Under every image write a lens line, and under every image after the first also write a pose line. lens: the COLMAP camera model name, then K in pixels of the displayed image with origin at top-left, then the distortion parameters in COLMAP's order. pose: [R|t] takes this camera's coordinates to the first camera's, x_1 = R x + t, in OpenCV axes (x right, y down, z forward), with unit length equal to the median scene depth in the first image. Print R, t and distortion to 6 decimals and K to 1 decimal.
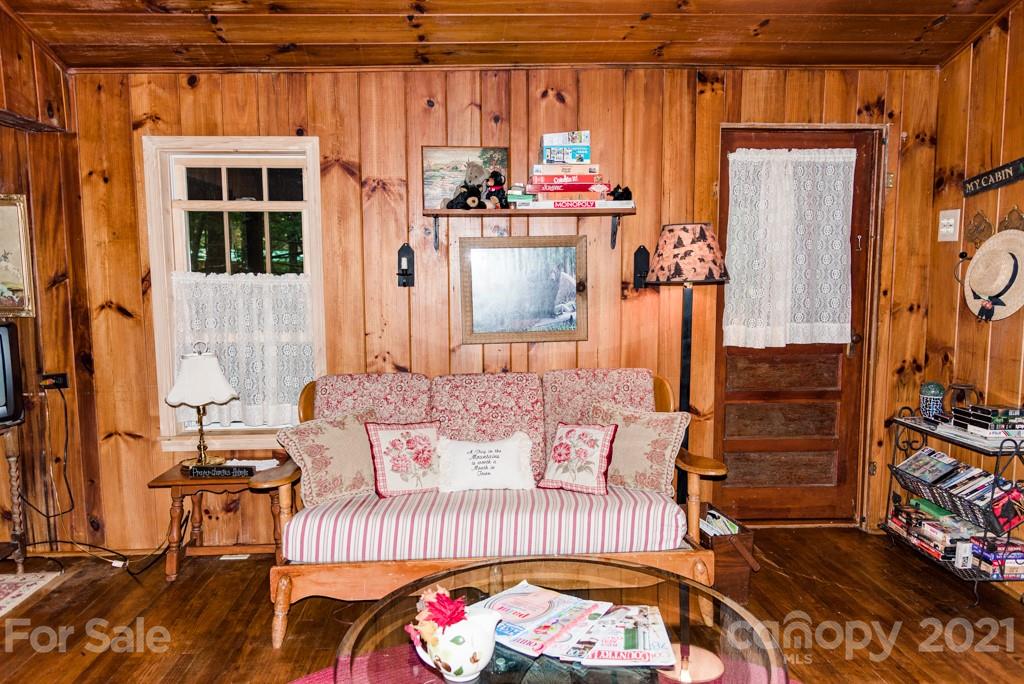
lens RADIAL K [[690.3, 0, 514.5], [0, 690.3, 346.7], [0, 0, 1]] dist [0.015066, -0.008508]
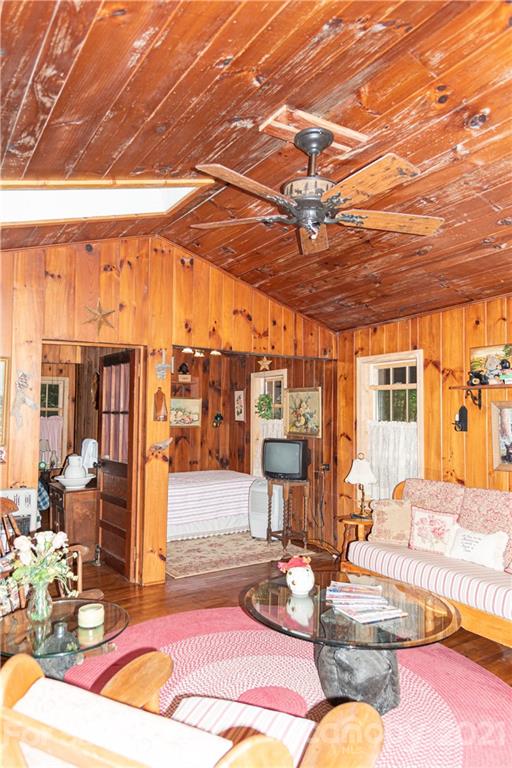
lens RADIAL K [[512.7, 0, 254.1], [0, 512.7, 386.4], [0, 0, 1]] dist [0.016471, -0.009047]
pose [[0.487788, -0.038046, -0.872132, 0.703291], [-0.104182, 0.989373, -0.101430, -0.016866], [0.866723, 0.140337, 0.478641, -0.041330]]
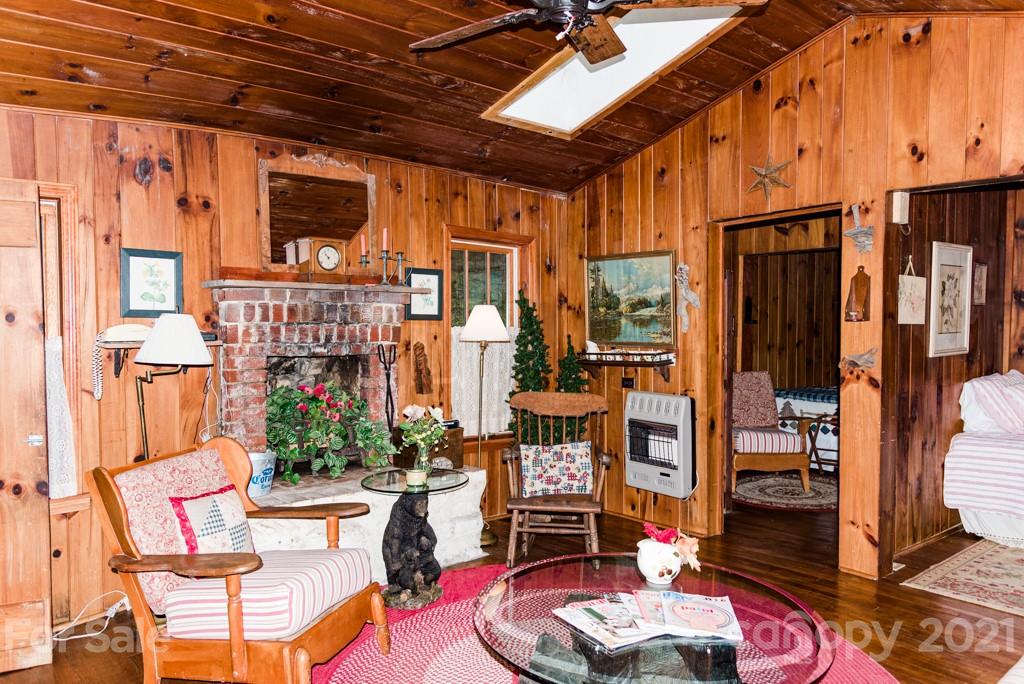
lens RADIAL K [[706.5, 0, 510.5], [0, 706.5, 347.7], [0, 0, 1]] dist [-0.000984, -0.004188]
pose [[-0.810473, 0.030686, -0.584971, 0.536203], [-0.055366, 0.990143, 0.128649, -0.109866], [0.583153, 0.136655, -0.800786, 0.987317]]
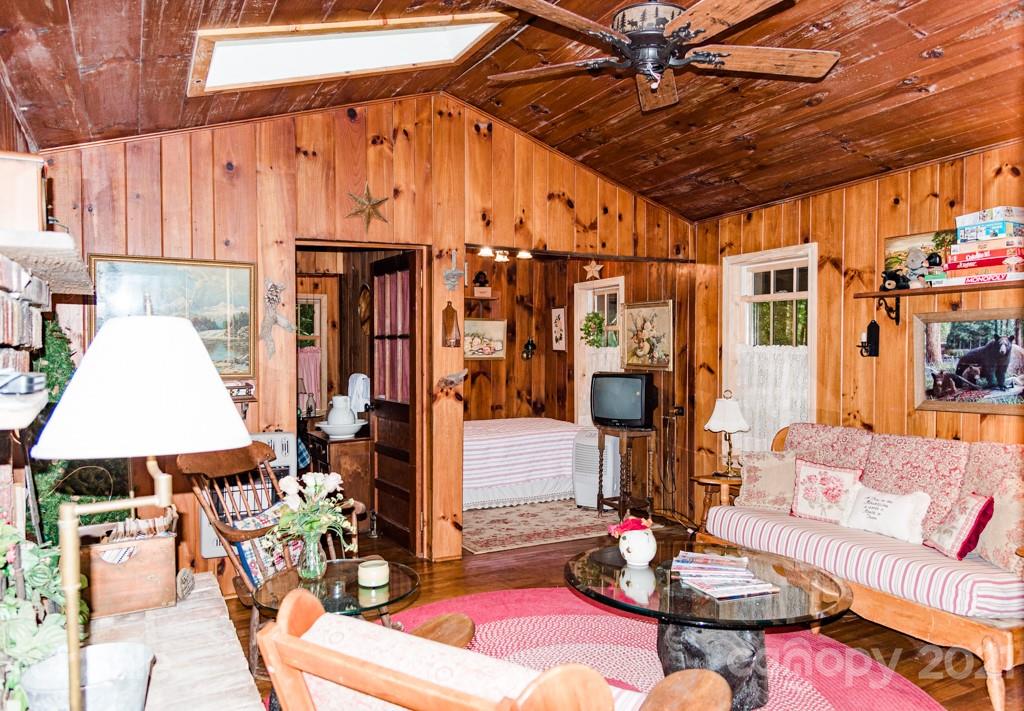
lens RADIAL K [[732.0, 0, 516.5], [0, 732.0, 355.5], [0, 0, 1]] dist [0.008976, -0.007345]
pose [[0.408025, 0.013819, -0.912866, 0.764172], [-0.099527, 0.994600, -0.029429, 0.008762], [0.907530, 0.102863, 0.407196, -0.062495]]
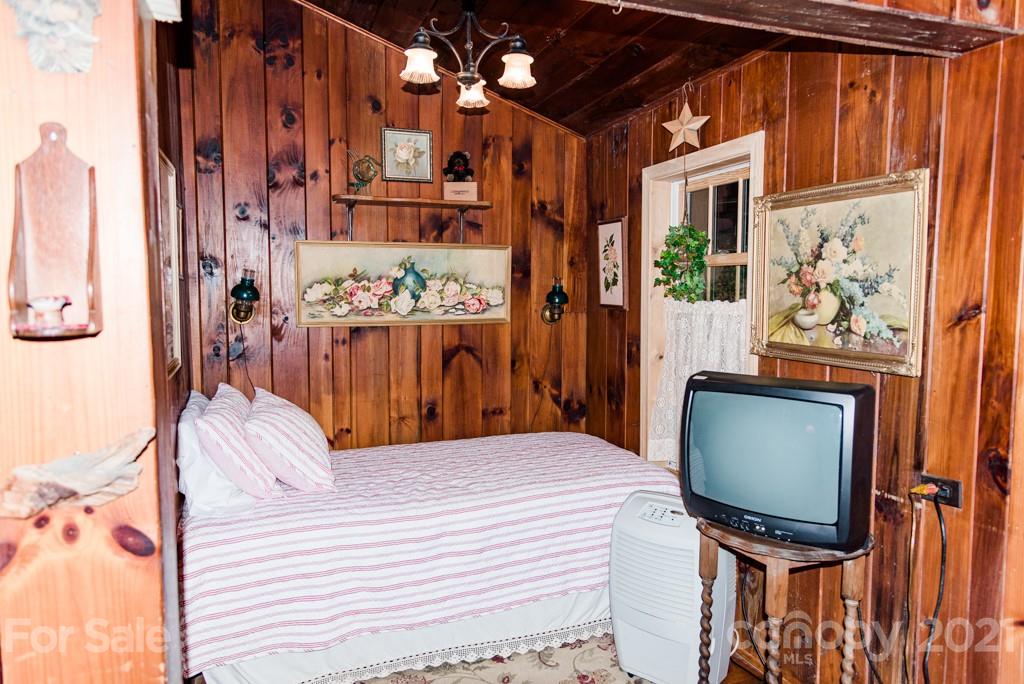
lens RADIAL K [[683.6, 0, 514.6], [0, 683.6, 346.6], [0, 0, 1]] dist [0.016471, -0.009047]
pose [[0.304572, 0.083474, -0.948825, -0.244729], [-0.098531, 0.993569, 0.055782, -0.066343], [0.947379, 0.076500, 0.310838, 0.490583]]
